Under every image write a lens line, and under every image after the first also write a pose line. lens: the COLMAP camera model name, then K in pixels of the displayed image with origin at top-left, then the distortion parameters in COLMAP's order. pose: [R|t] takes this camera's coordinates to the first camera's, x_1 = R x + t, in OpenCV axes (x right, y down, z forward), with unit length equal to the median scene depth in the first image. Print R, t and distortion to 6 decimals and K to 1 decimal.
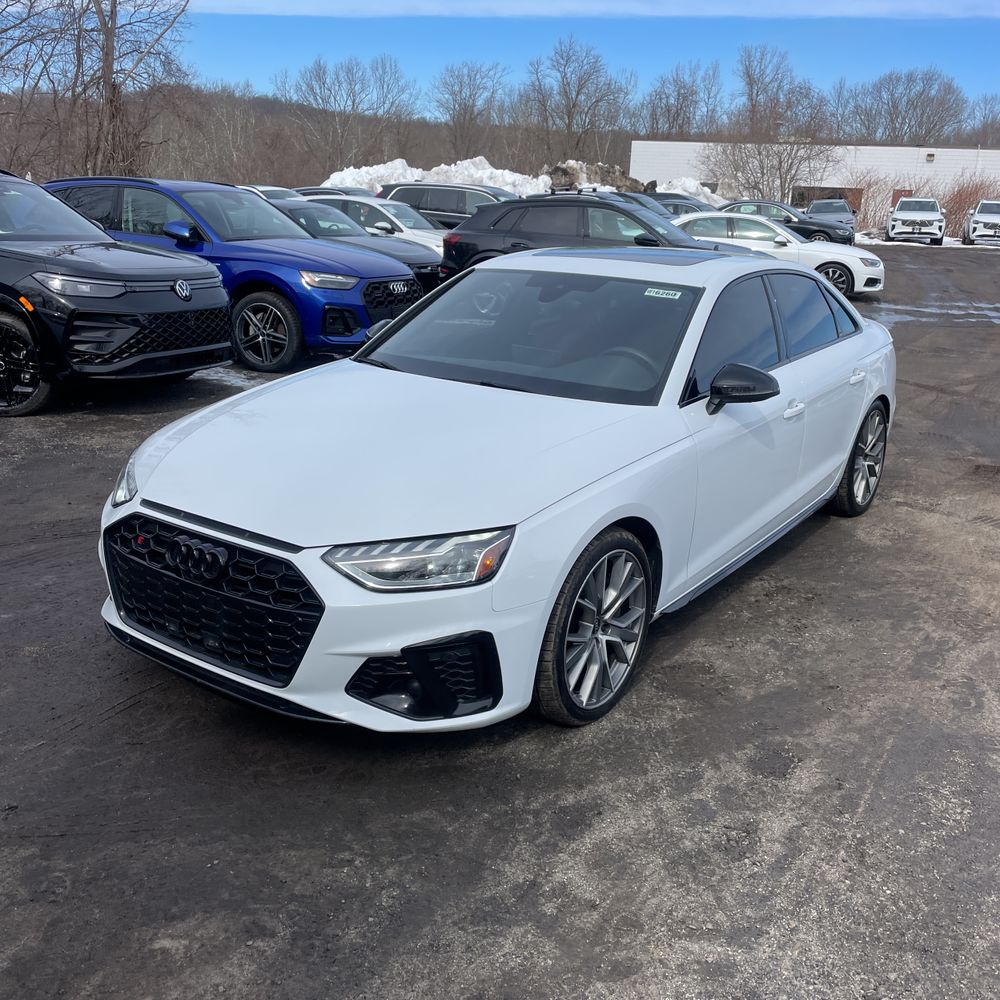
lens RADIAL K [[1001.8, 0, 494.9], [0, 1001.8, 489.9], [0, 0, 1]] dist [0.087571, -0.116196]
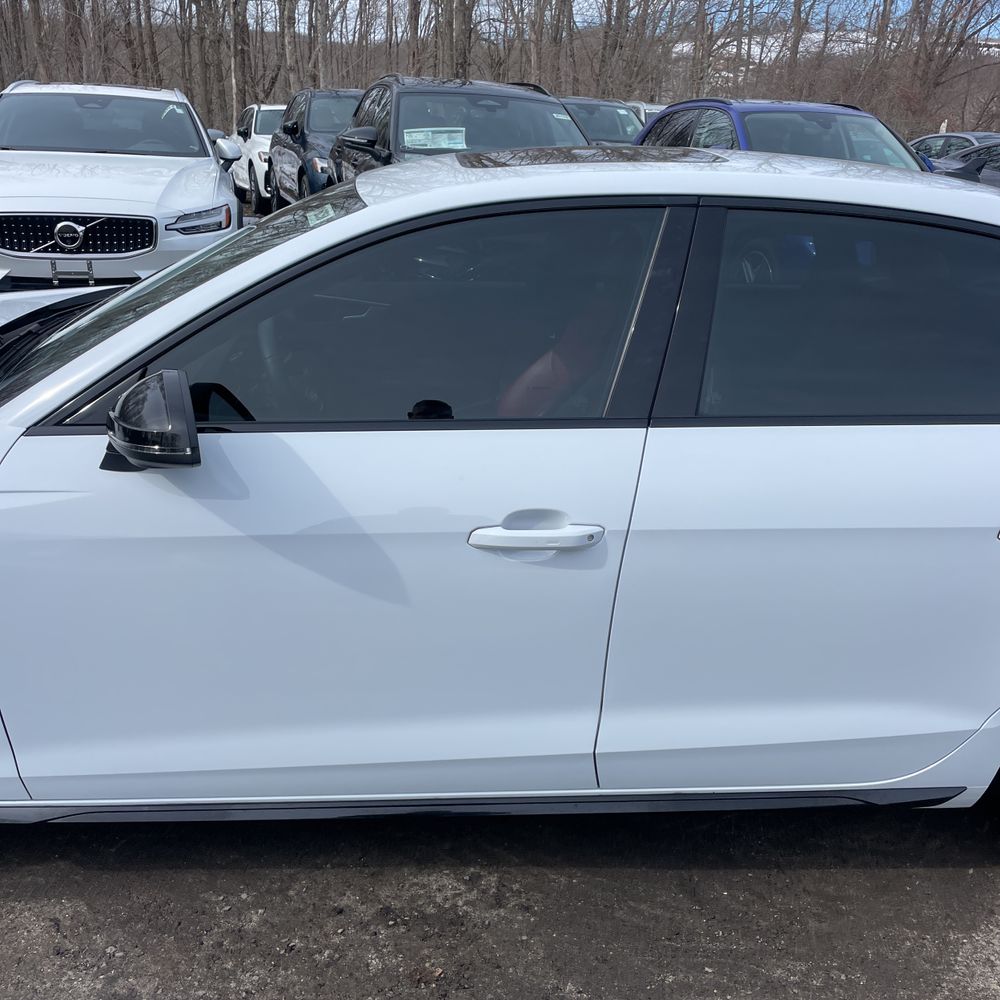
lens RADIAL K [[1001.8, 0, 494.9], [0, 1001.8, 489.9], [0, 0, 1]] dist [0.087571, -0.116196]
pose [[0.620258, 0.266006, -0.737917, 0.343099], [-0.238580, 0.960149, 0.145578, -0.089912], [0.747235, 0.085757, 0.659004, 0.427525]]
